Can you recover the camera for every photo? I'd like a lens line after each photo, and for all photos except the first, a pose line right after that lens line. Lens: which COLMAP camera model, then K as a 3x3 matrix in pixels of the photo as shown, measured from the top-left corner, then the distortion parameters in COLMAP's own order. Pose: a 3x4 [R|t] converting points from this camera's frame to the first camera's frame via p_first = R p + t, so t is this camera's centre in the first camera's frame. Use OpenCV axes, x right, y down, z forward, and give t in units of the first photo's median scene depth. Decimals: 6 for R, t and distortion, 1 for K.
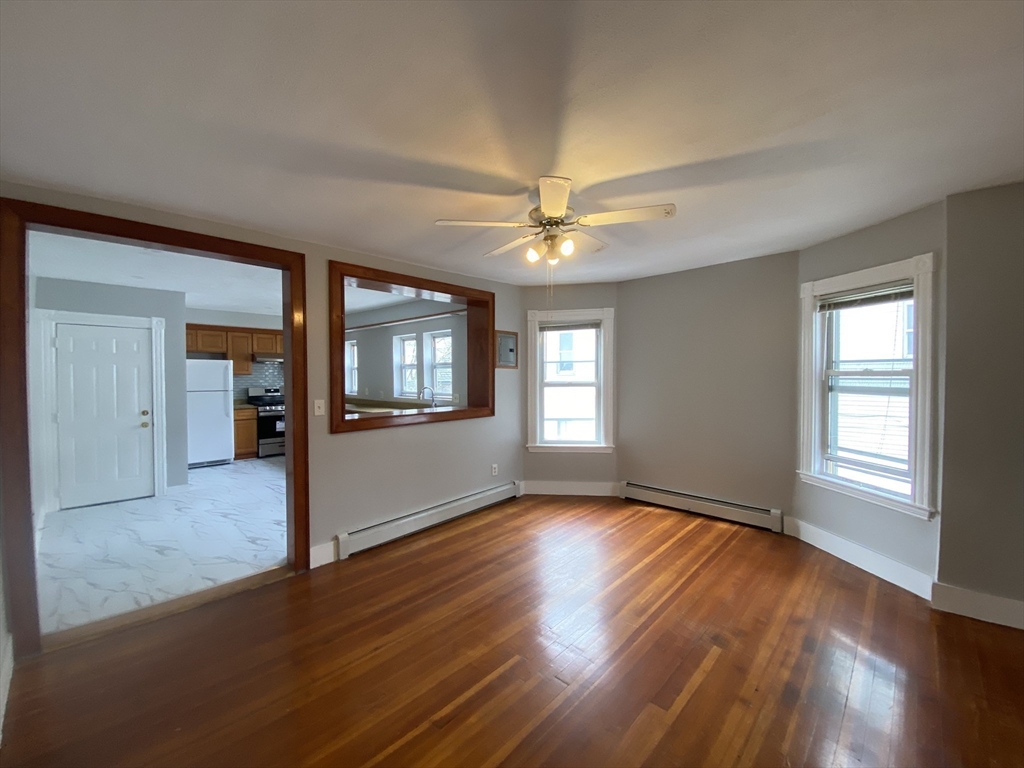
lens RADIAL K [[418.5, 0, 510.9], [0, 418.5, 381.7], [0, 0, 1]] dist [-0.001122, -0.011568]
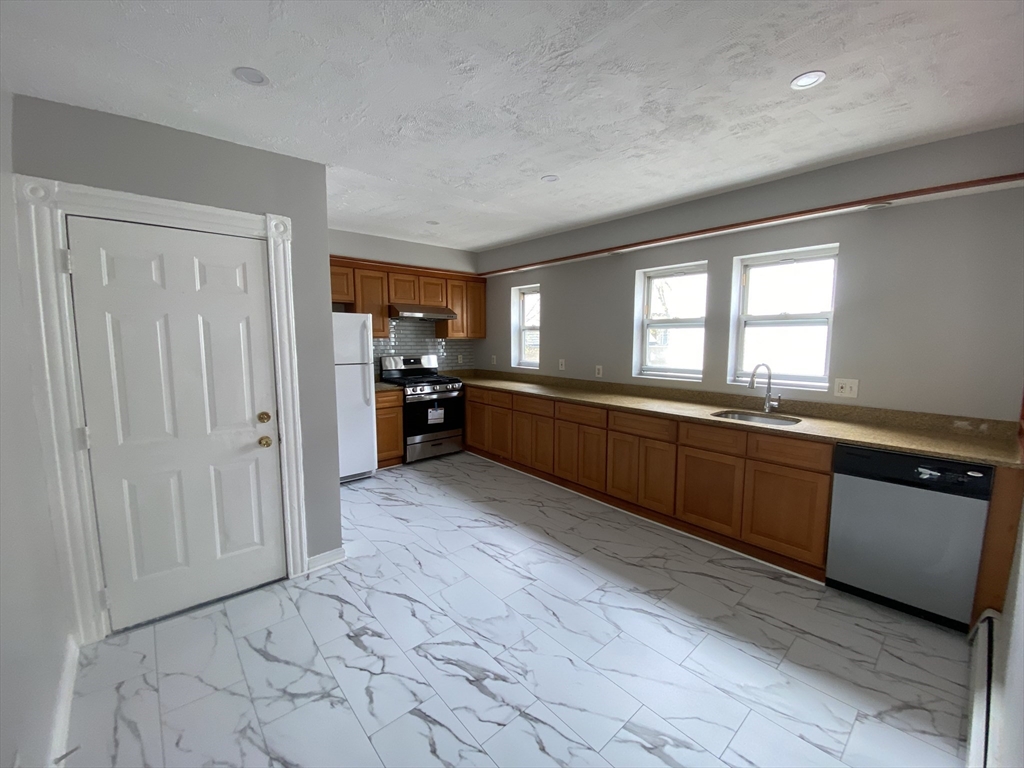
lens RADIAL K [[418.5, 0, 510.9], [0, 418.5, 381.7], [0, 0, 1]] dist [-0.001122, -0.011568]
pose [[0.994434, 0.013686, -0.104466, -0.347644], [-0.004175, 0.995868, 0.090718, -0.007356], [0.105276, -0.089777, 0.990382, 0.352275]]
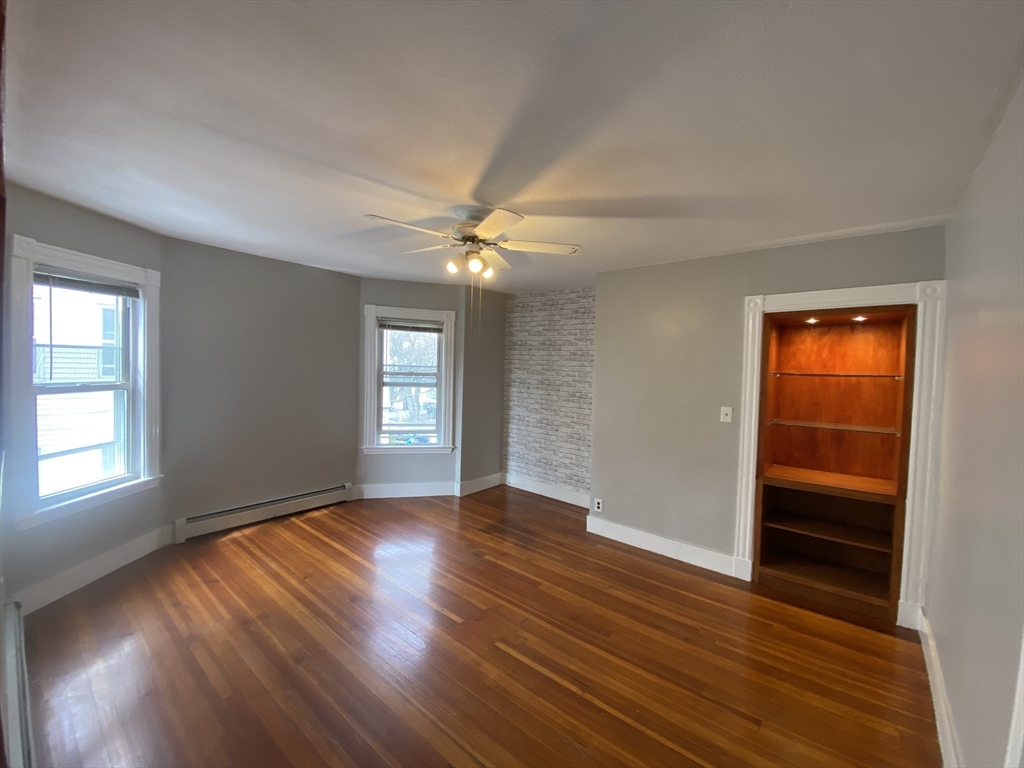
lens RADIAL K [[418.5, 0, 510.9], [0, 418.5, 381.7], [0, 0, 1]] dist [-0.001122, -0.011568]
pose [[-0.109406, -0.027783, 0.993609, -0.981114], [-0.011132, 0.999581, 0.026724, -0.046875], [-0.993935, -0.008137, -0.109669, 1.017171]]
